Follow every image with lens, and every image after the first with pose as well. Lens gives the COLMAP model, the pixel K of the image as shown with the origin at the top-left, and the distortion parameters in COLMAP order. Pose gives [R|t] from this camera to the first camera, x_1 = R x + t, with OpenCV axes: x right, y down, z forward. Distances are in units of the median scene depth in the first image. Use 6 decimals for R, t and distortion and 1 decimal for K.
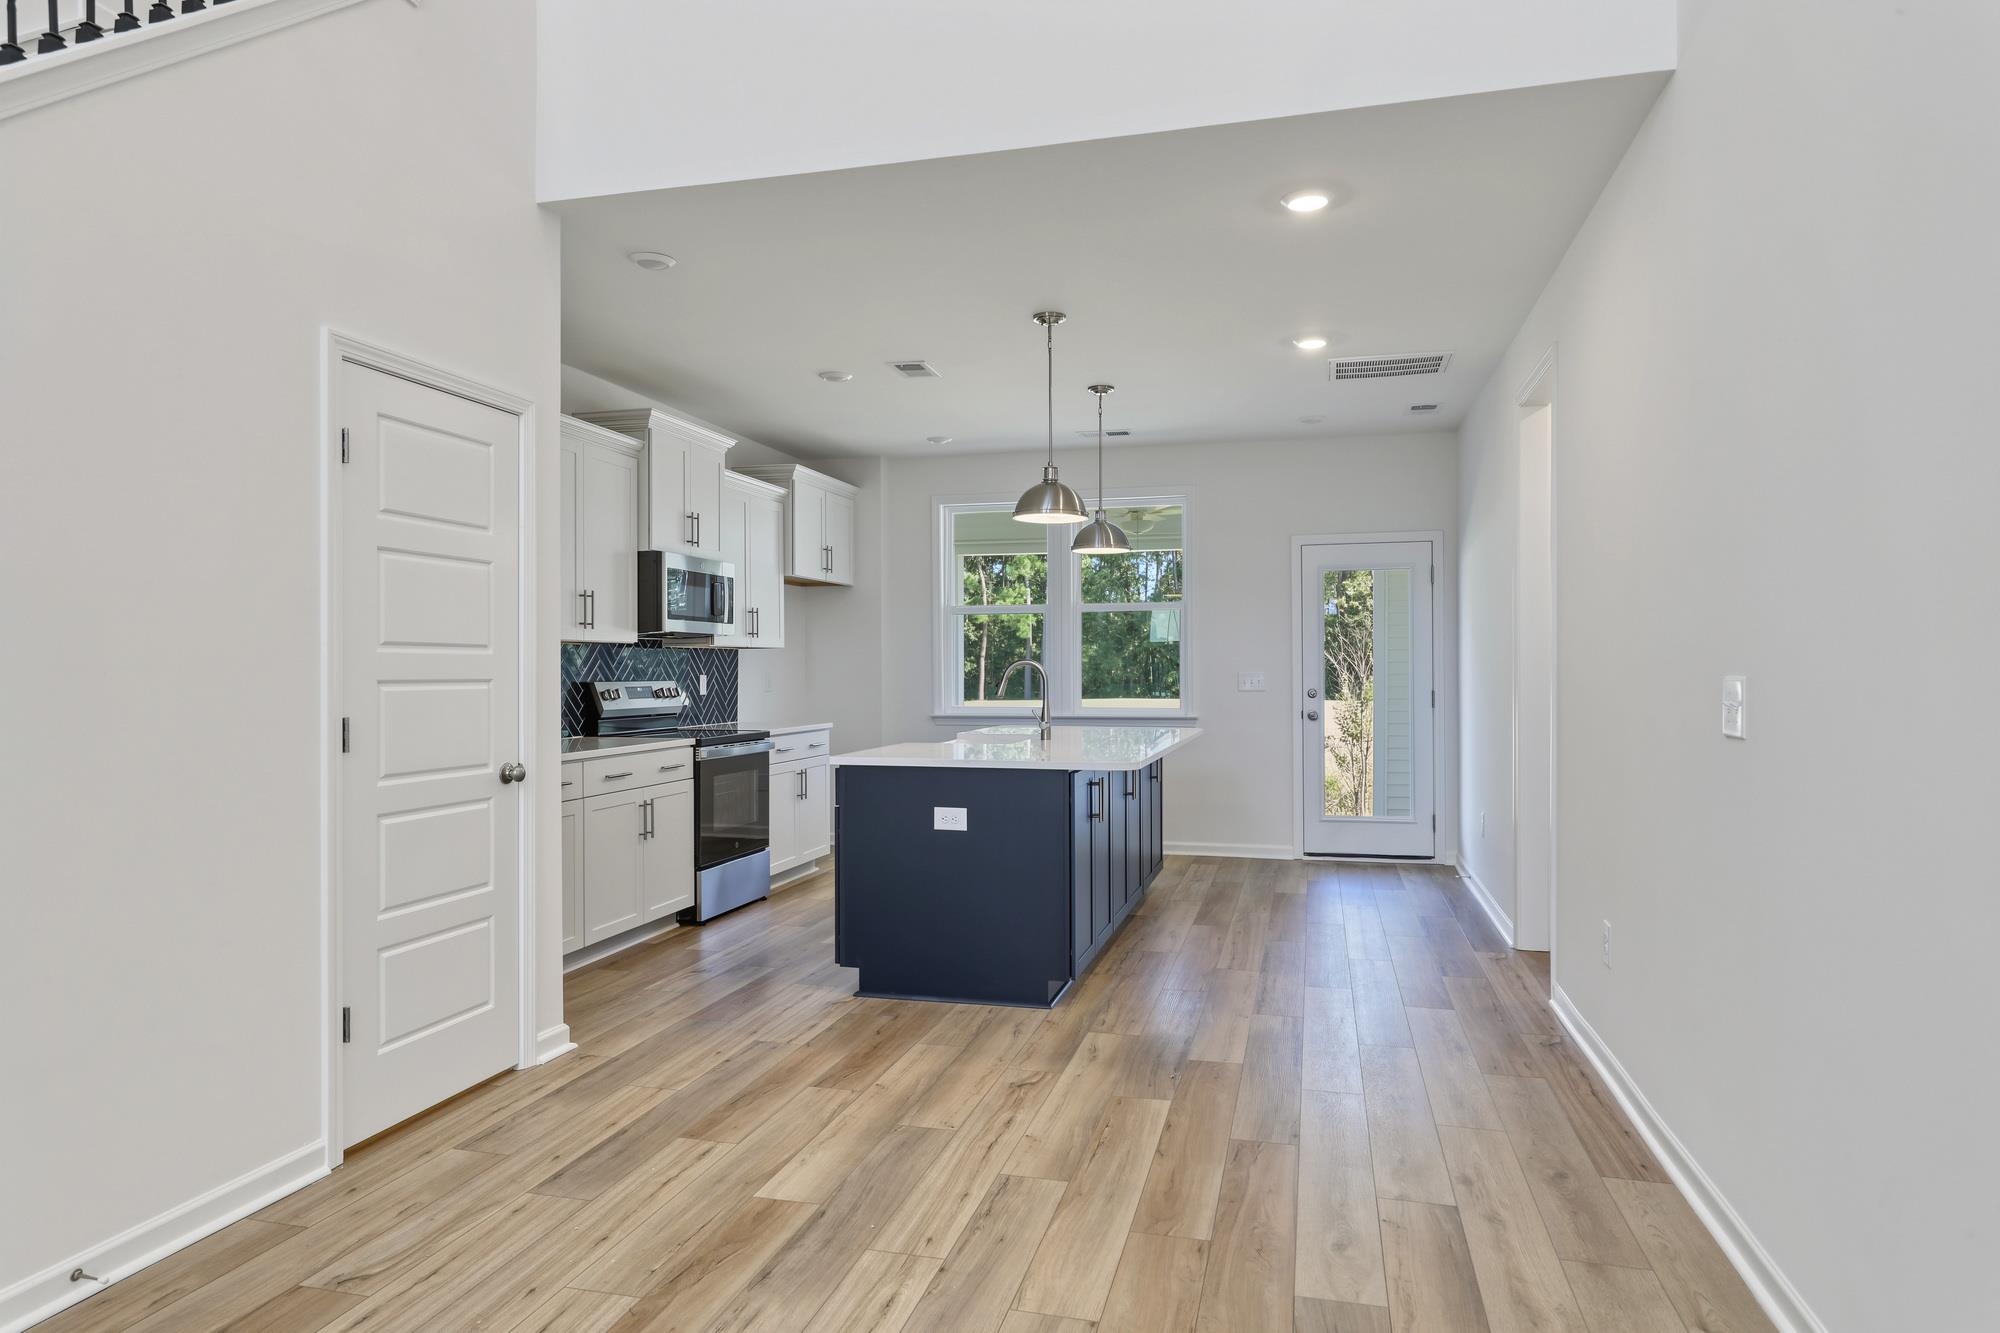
lens RADIAL K [[1195.3, 0, 1000.0], [0, 1195.3, 666.5], [0, 0, 1]] dist [-0.001752, -0.000024]
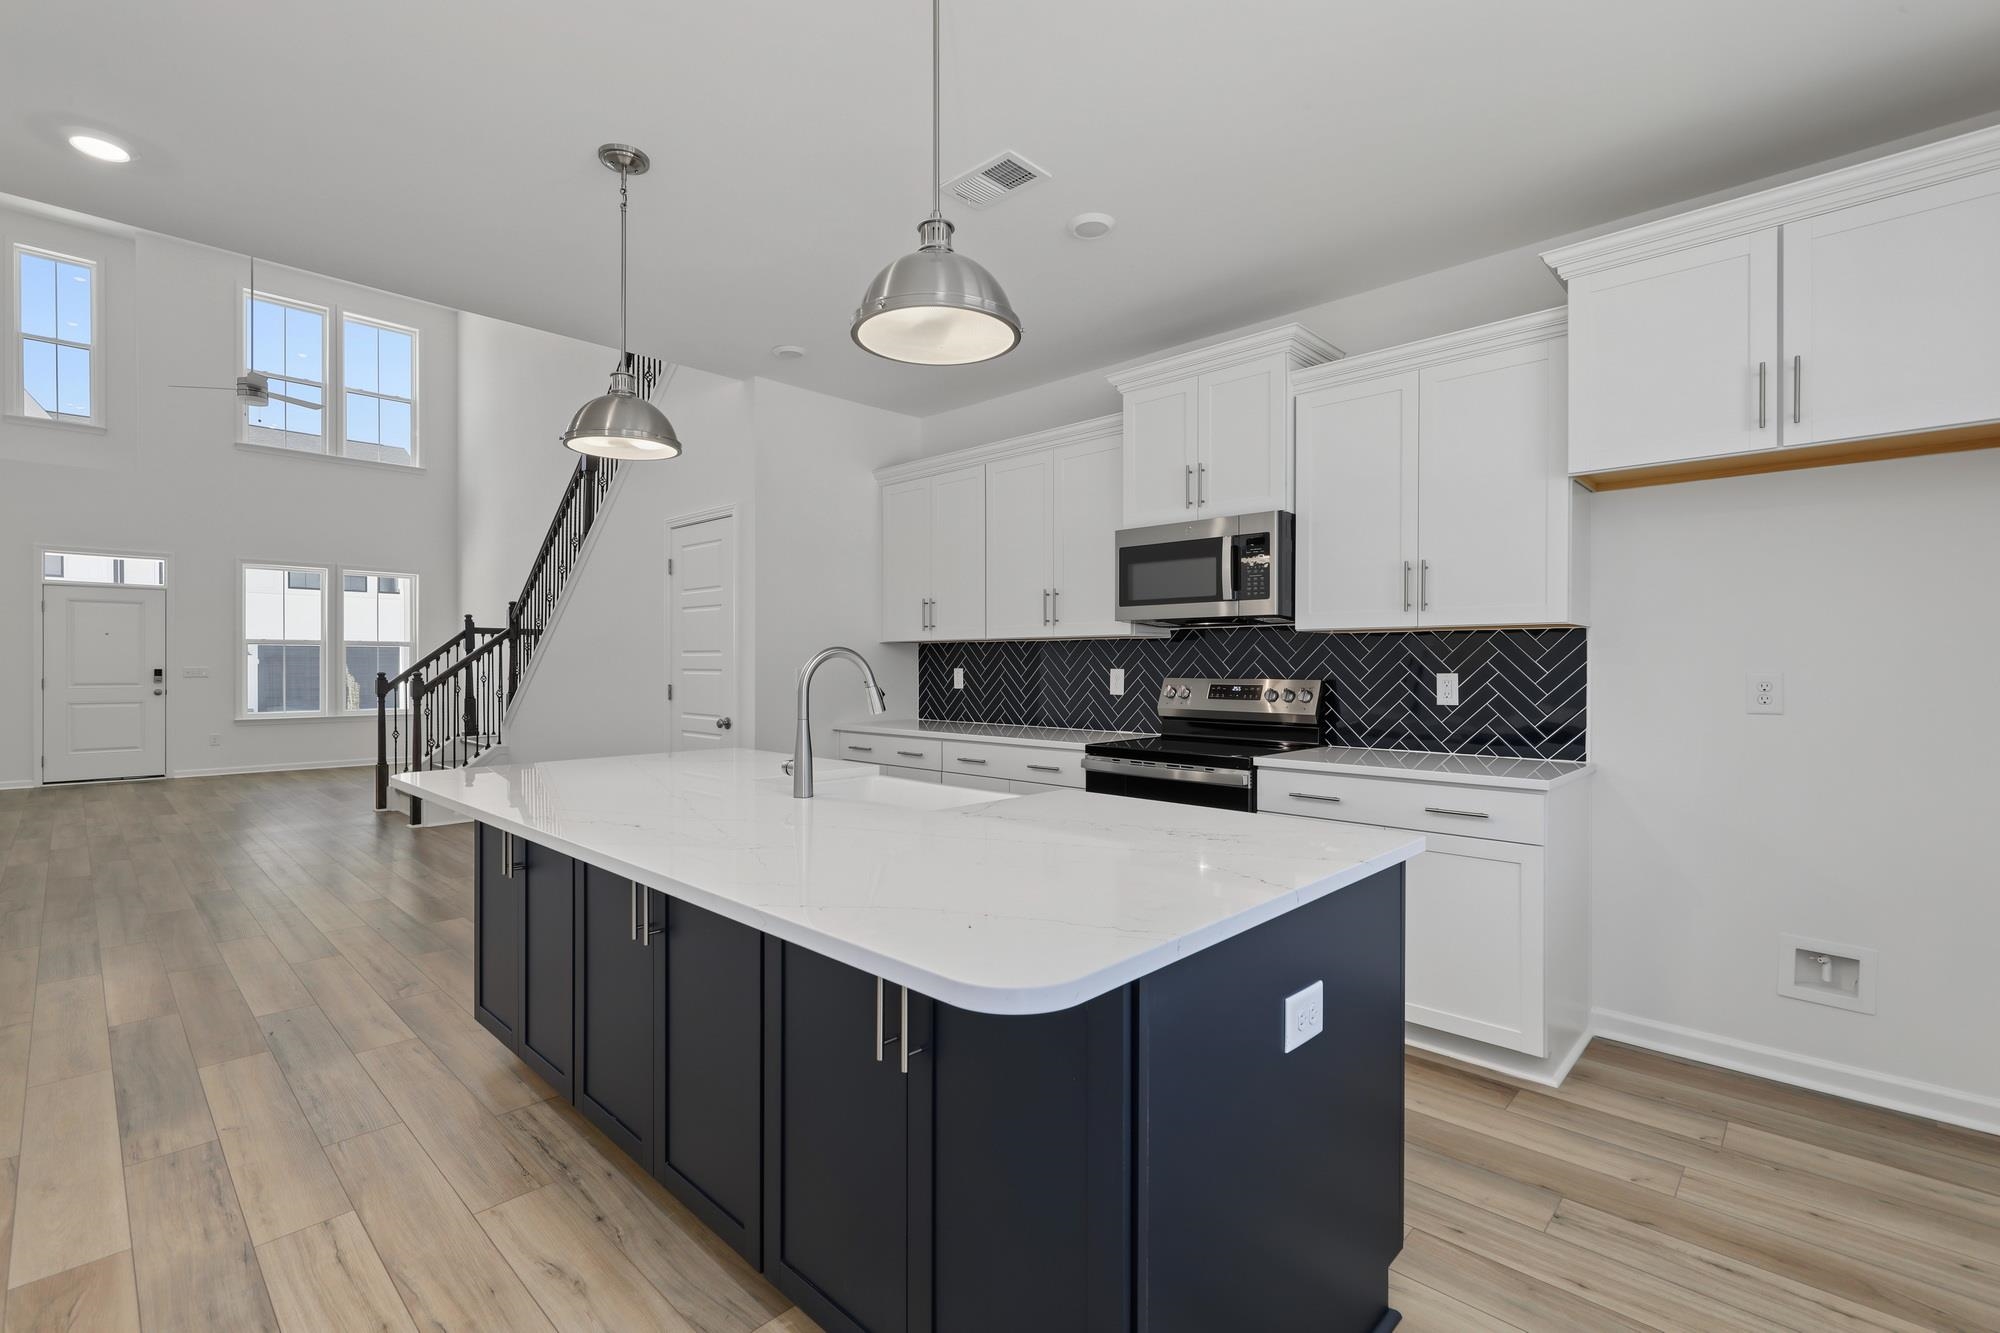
lens RADIAL K [[887.9, 0, 1000.0], [0, 887.9, 666.5], [0, 0, 1]] dist [0.001445, 0.000202]
pose [[-0.482758, 0.004845, -0.875740, 0.397278], [0.001677, 0.999988, 0.004608, 0.001075], [0.875752, 0.000756, -0.482761, 1.467150]]
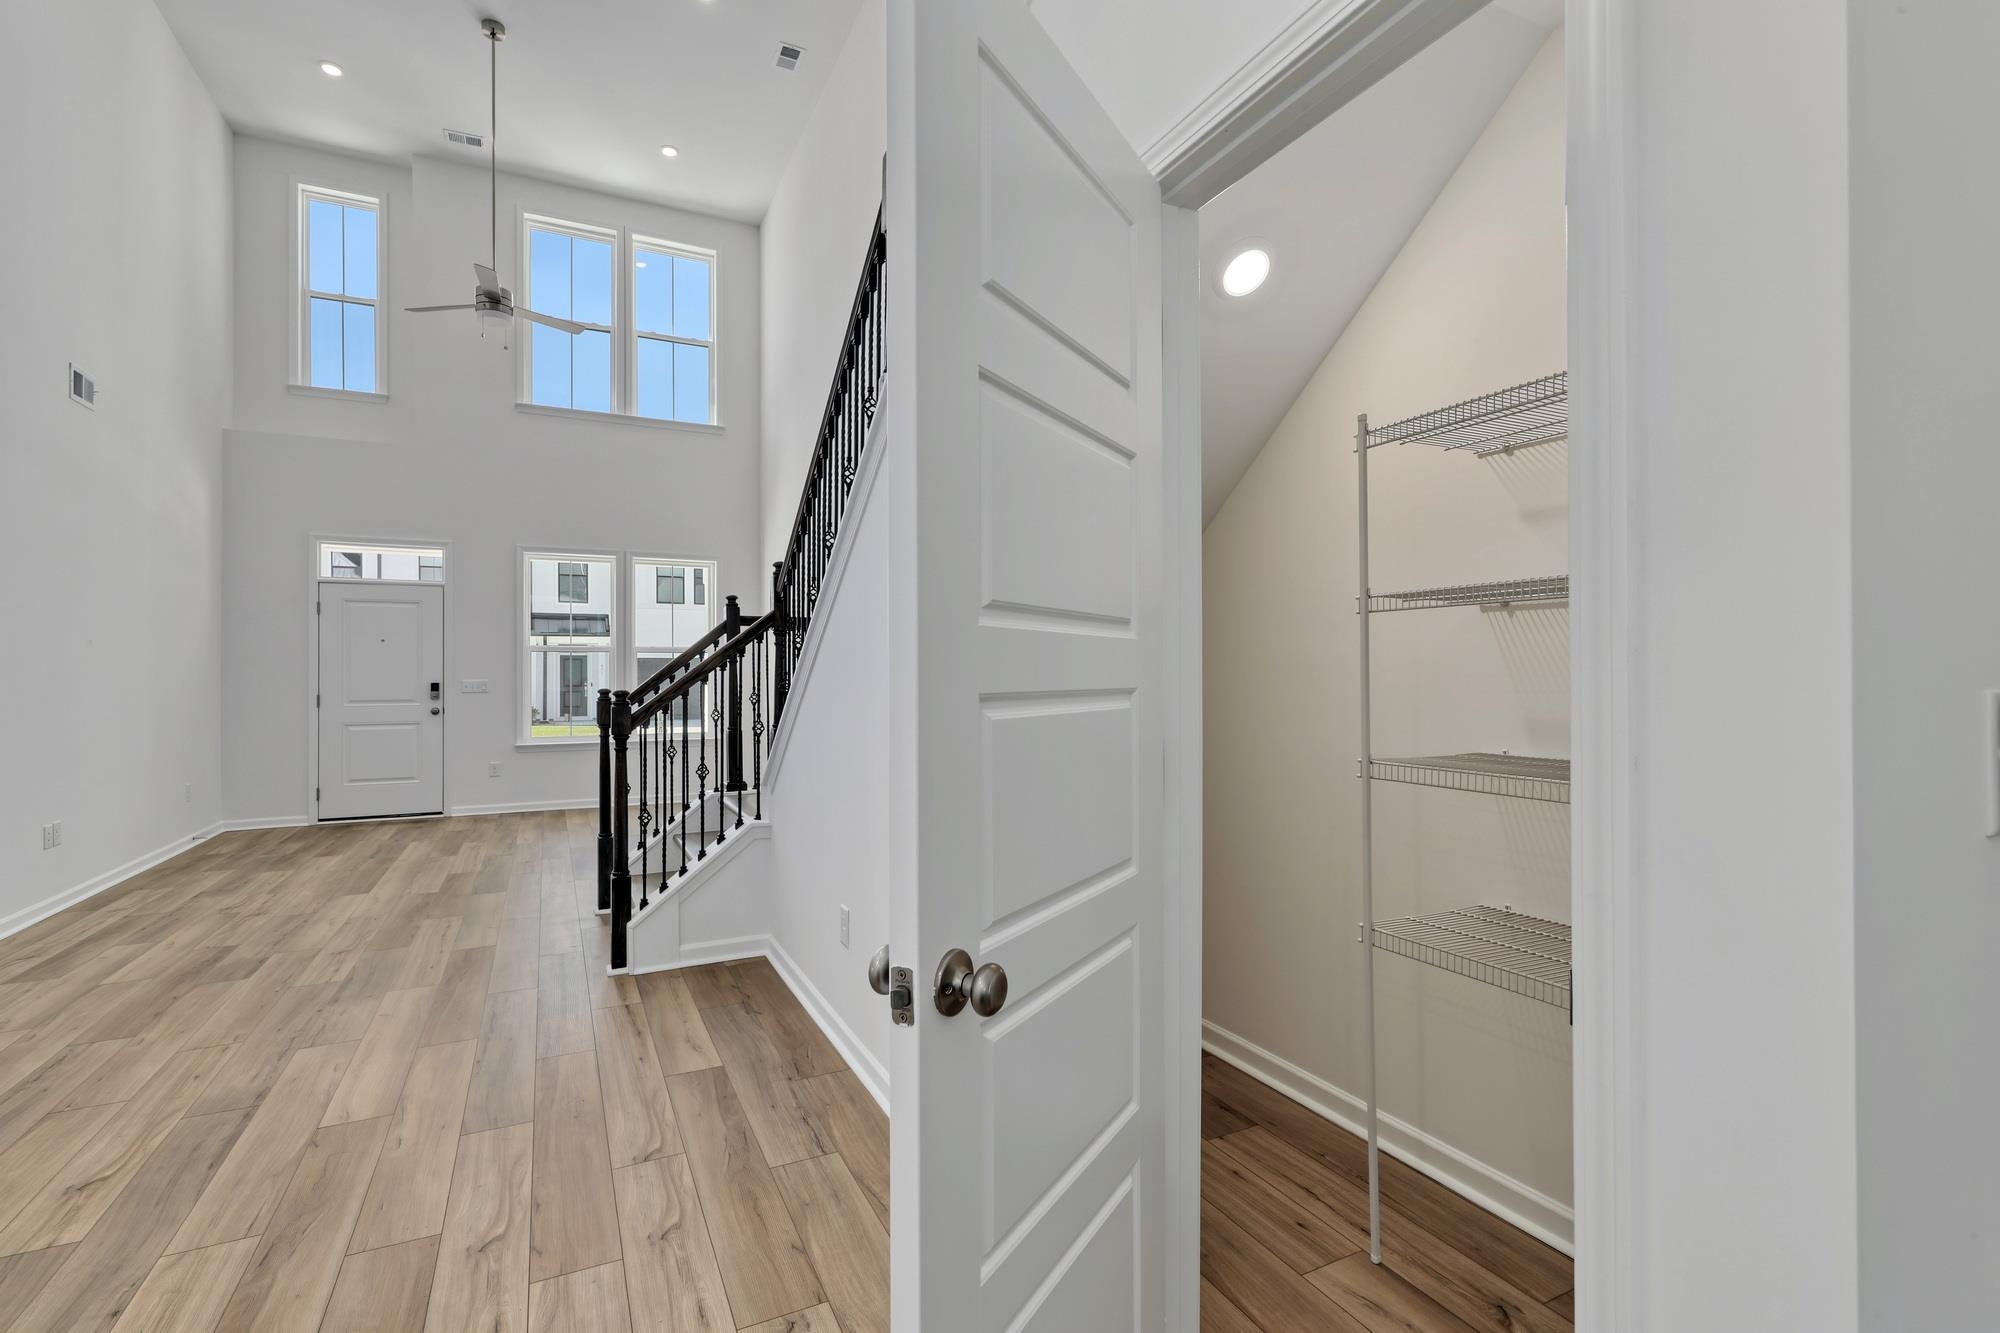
lens RADIAL K [[906.0, 0, 1000.0], [0, 906.0, 666.5], [0, 0, 1]] dist [0.002040, -0.000154]
pose [[-0.751443, 0.001282, -0.659796, -0.102422], [0.007139, 0.999955, -0.006188, 0.000533], [0.659759, -0.009360, -0.751419, 0.811991]]
